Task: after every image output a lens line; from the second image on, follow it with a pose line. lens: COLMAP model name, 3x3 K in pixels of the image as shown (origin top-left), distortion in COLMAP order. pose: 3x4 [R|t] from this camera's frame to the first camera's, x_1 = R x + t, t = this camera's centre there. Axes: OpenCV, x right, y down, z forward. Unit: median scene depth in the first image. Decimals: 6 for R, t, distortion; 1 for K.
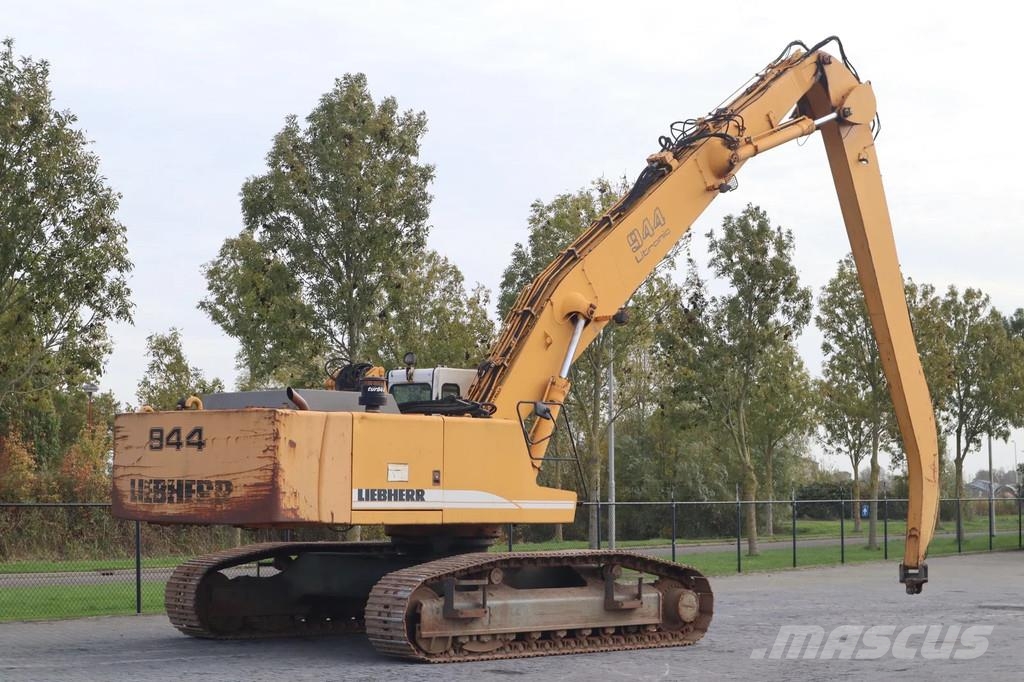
lens RADIAL K [[1978.7, 0, 511.8], [0, 1978.7, 337.2], [0, 0, 1]] dist [-0.126354, 0.000000]
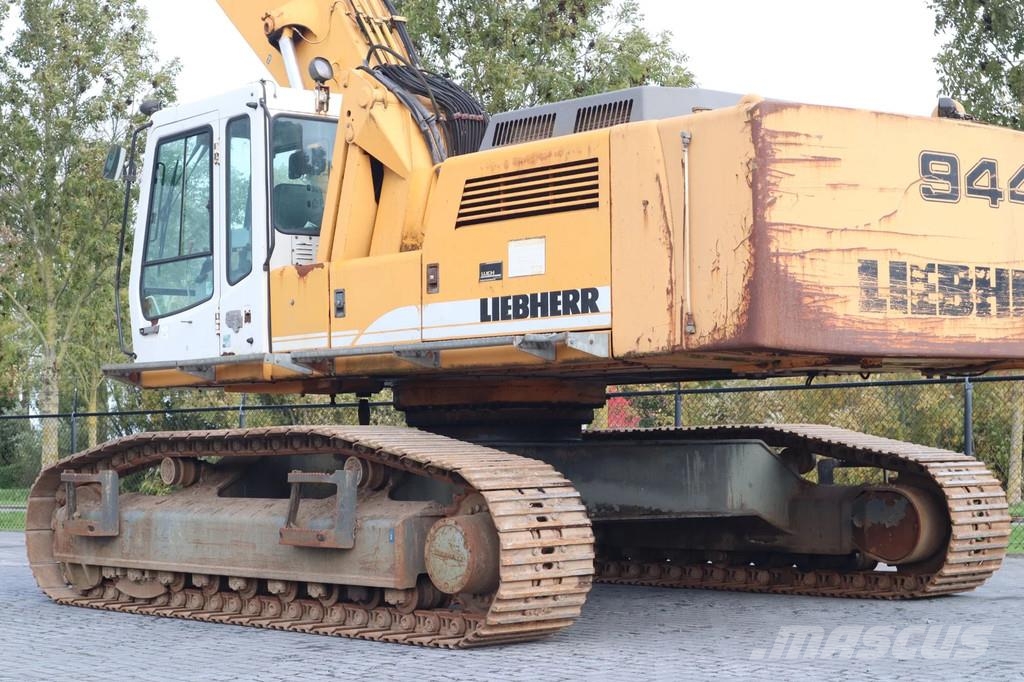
lens RADIAL K [[1978.7, 0, 514.9], [0, 1978.7, 345.8], [0, 0, 1]] dist [-0.126354, 0.000000]
pose [[-0.057683, -0.062940, -0.996349, 0.466119], [0.086136, 0.993975, -0.067777, 0.110143], [0.994612, -0.089731, -0.051914, 0.943076]]
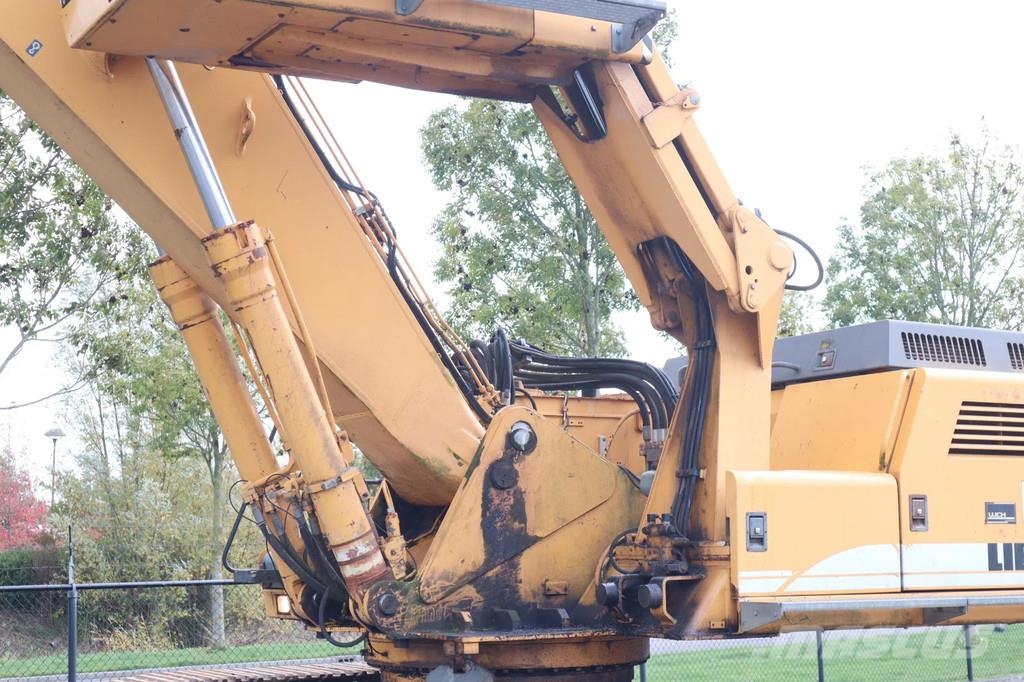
lens RADIAL K [[1692.3, 0, 514.1], [0, 1692.3, 340.7], [0, 0, 1]] dist [-0.018193, 0.000000]
pose [[0.972824, -0.052208, -0.225584, 0.044948], [0.041276, 0.997746, -0.052909, 0.048297], [0.227838, 0.042160, 0.972786, 0.601392]]
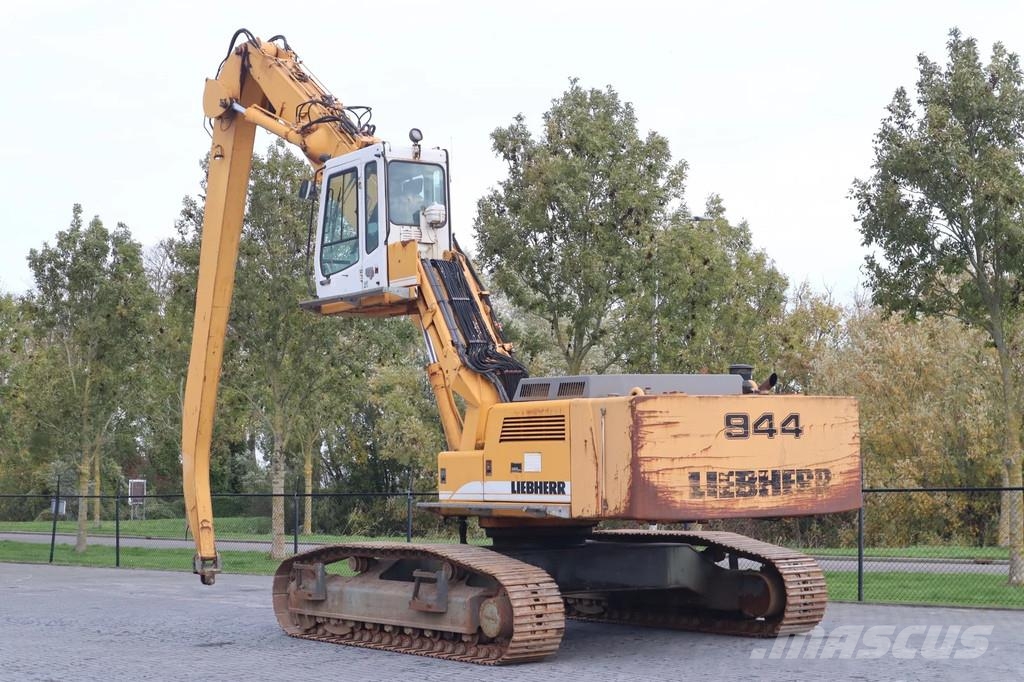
lens RADIAL K [[1795.9, 0, 518.2], [0, 1795.9, 341.6], [0, 0, 1]] dist [-0.044147, 0.000000]
pose [[-0.152015, -0.078017, -0.985294, 0.764138], [0.087858, 0.991867, -0.092092, 0.082814], [0.984466, -0.100565, -0.143924, 1.026425]]
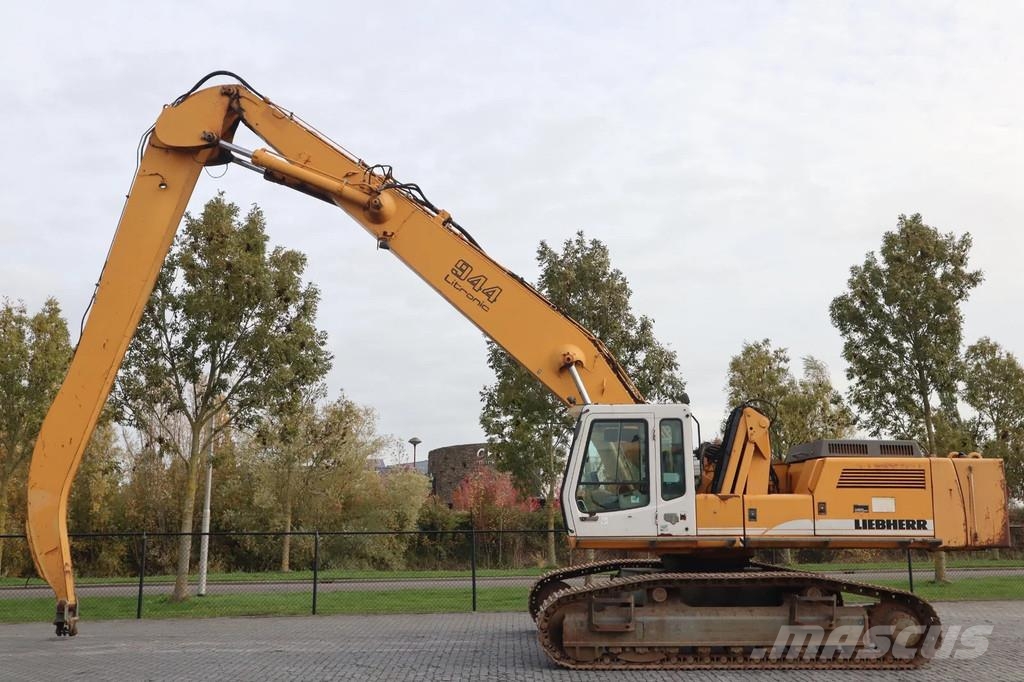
lens RADIAL K [[1054.8, 0, 516.9], [0, 1054.8, 338.8], [0, 0, 1]] dist [0.014548, 0.000000]
pose [[0.730147, -0.123942, -0.671956, 0.302966], [0.062151, 0.991381, -0.115327, 0.032354], [0.680458, 0.042443, 0.731557, 0.404520]]
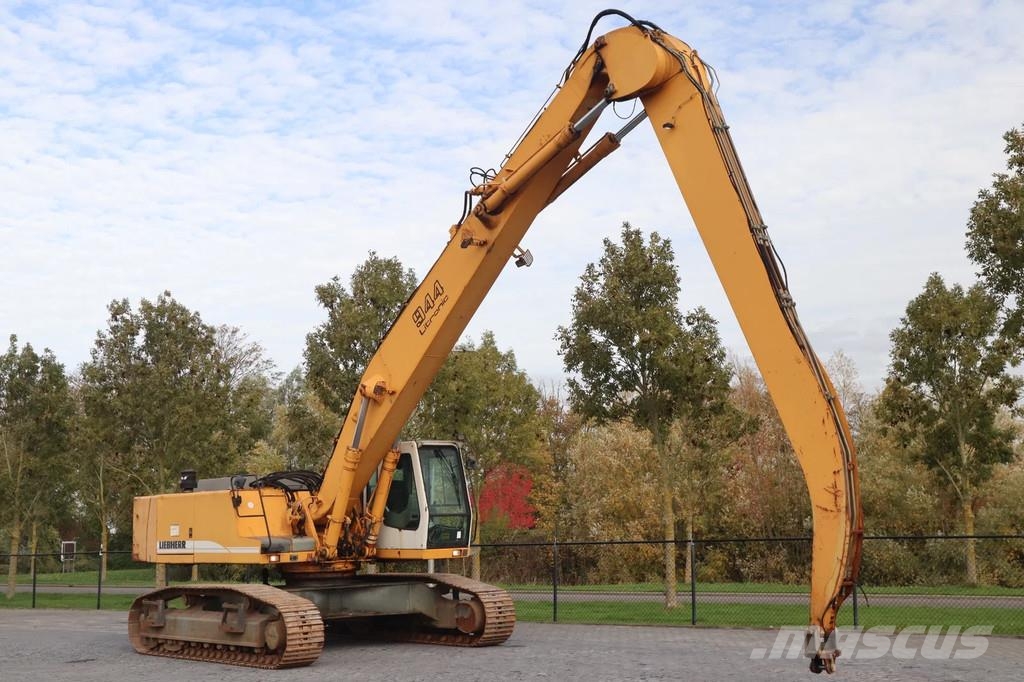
lens RADIAL K [[1353.4, 0, 502.0], [0, 1353.4, 361.0], [0, 0, 1]] dist [0.071429, 0.000000]
pose [[-0.065144, -0.129371, -0.989454, 0.836522], [0.097845, 0.985954, -0.135355, 0.088031], [0.993067, -0.105631, -0.051570, 1.087556]]
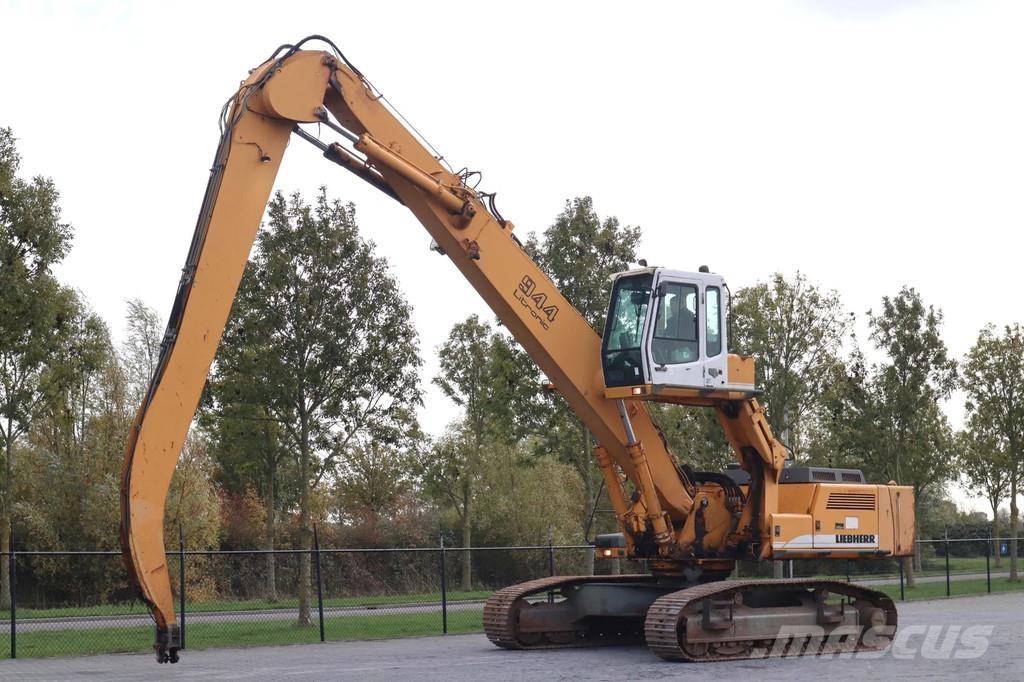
lens RADIAL K [[1978.7, 0, 475.2], [0, 1978.7, 350.5], [0, 0, 1]] dist [-0.126354, 0.000000]
pose [[0.996416, -0.018148, -0.082615, -0.060349], [0.016787, 0.999712, -0.017136, -0.023424], [0.082902, 0.015688, 0.996434, -0.297977]]
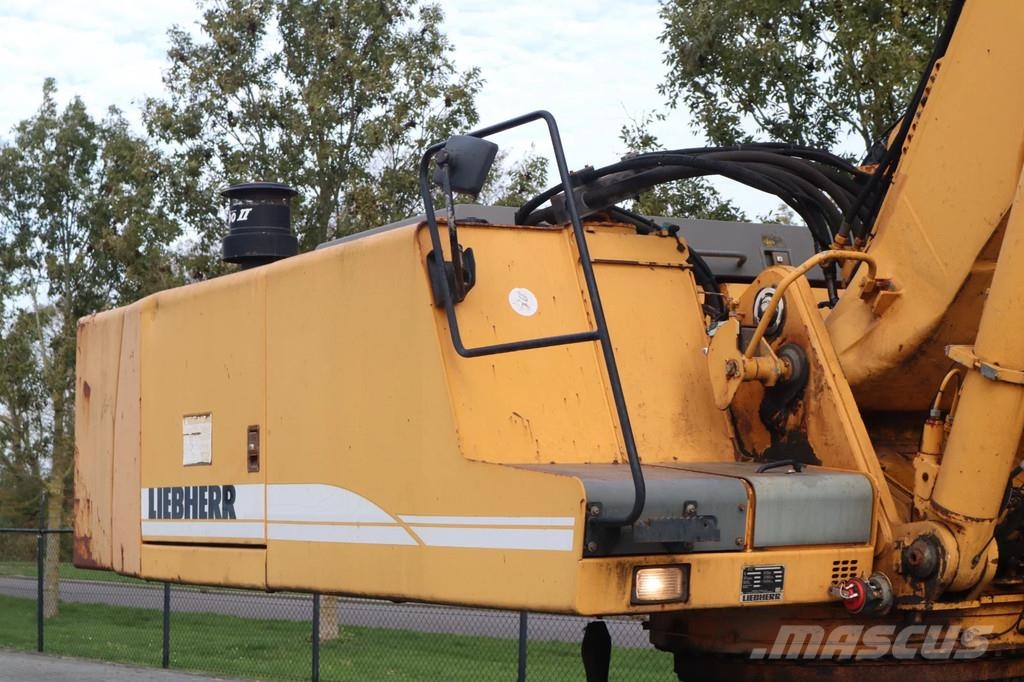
lens RADIAL K [[1978.7, 0, 518.0], [0, 1978.7, 339.8], [0, 0, 1]] dist [-0.126354, 0.000000]
pose [[-0.246114, -0.089469, -0.965103, 0.226307], [0.078464, 0.990623, -0.111844, 0.077718], [0.966060, -0.103253, -0.236786, 0.933883]]
